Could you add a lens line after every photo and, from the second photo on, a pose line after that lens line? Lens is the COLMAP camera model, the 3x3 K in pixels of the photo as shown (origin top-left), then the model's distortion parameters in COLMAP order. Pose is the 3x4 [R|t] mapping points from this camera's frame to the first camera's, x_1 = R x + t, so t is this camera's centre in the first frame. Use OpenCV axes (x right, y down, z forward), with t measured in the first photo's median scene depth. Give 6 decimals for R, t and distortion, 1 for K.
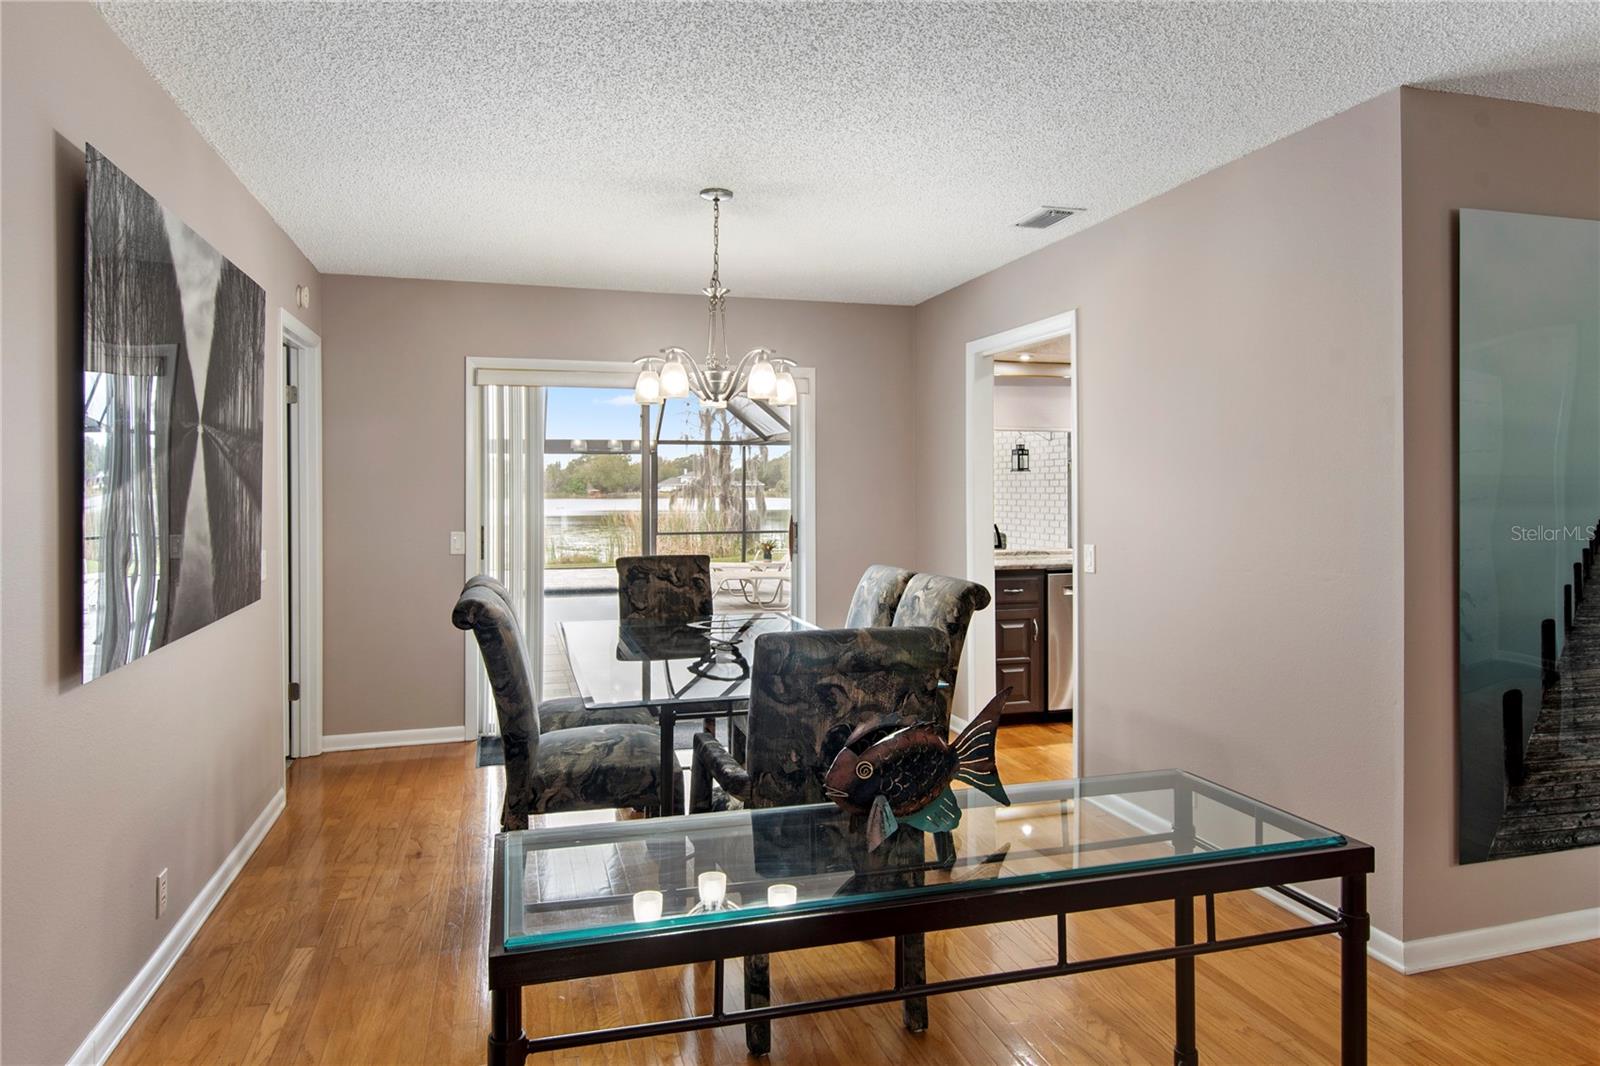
lens RADIAL K [[988.1, 0, 794.6], [0, 988.1, 482.9], [0, 0, 1]] dist [-0.001027, 0.001109]
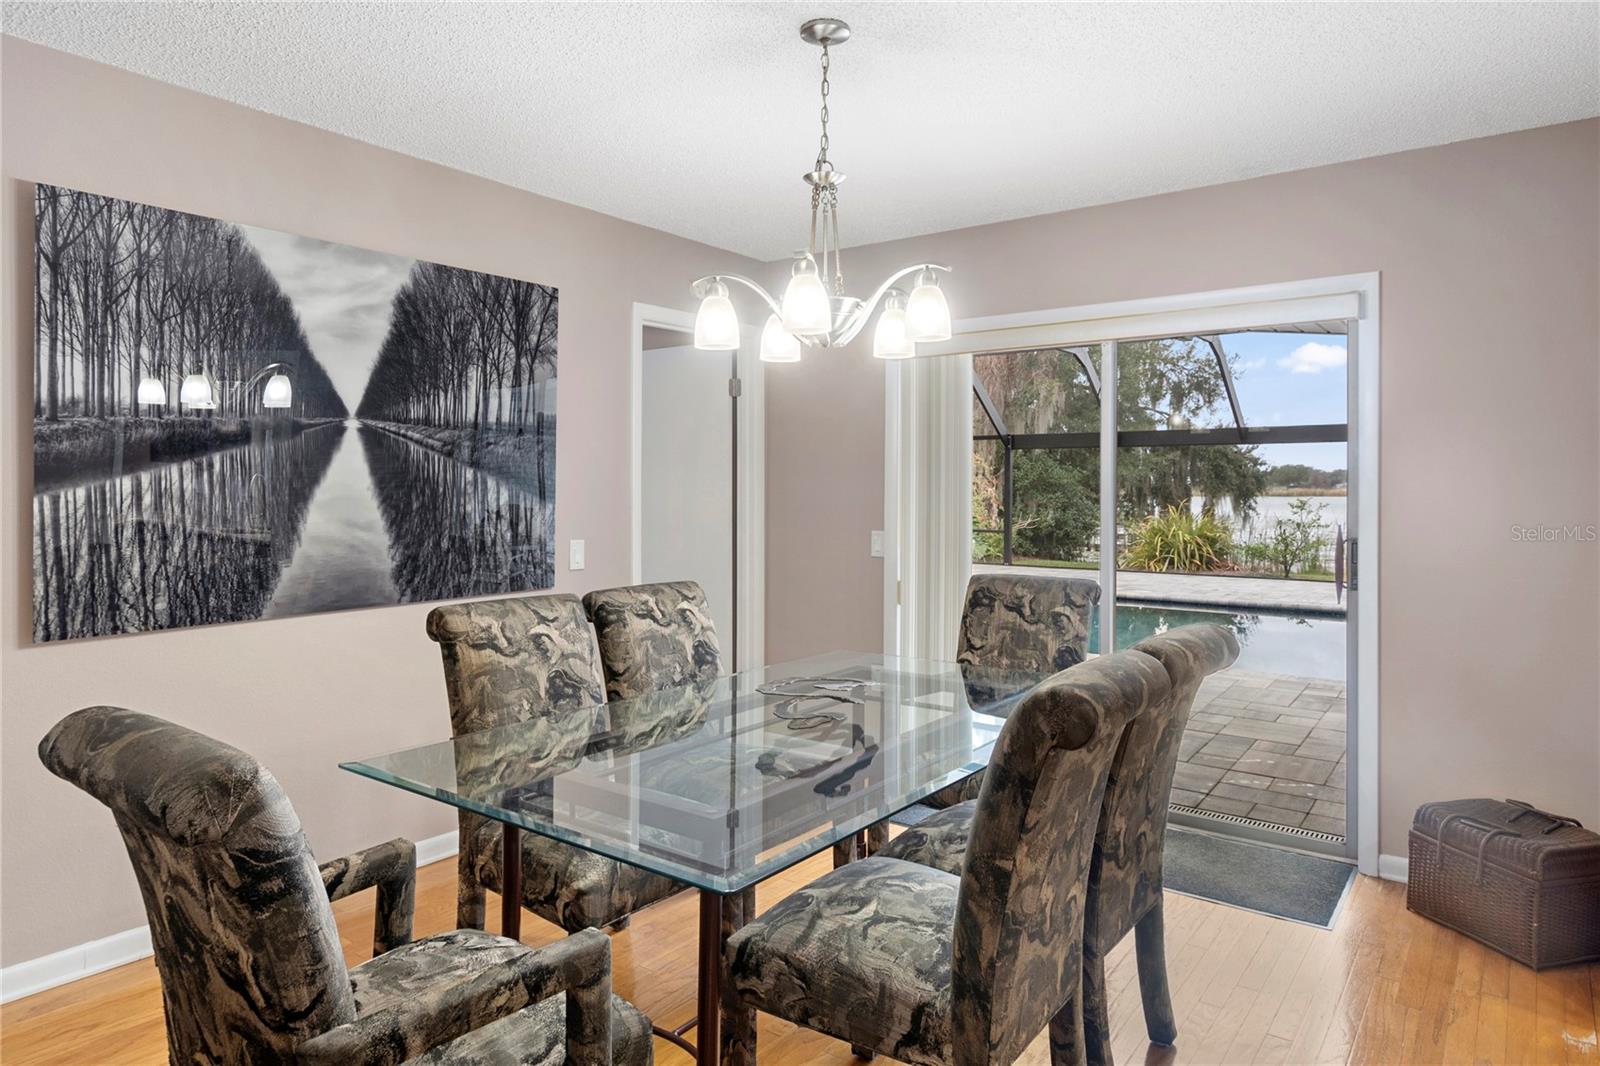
lens RADIAL K [[988.1, 0, 794.6], [0, 988.1, 482.9], [0, 0, 1]] dist [-0.001027, 0.001109]
pose [[0.588735, 0.000783, -0.808326, 0.343400], [0.003043, 0.999990, 0.003185, 0.004860], [0.808320, -0.004335, 0.588727, 0.464313]]
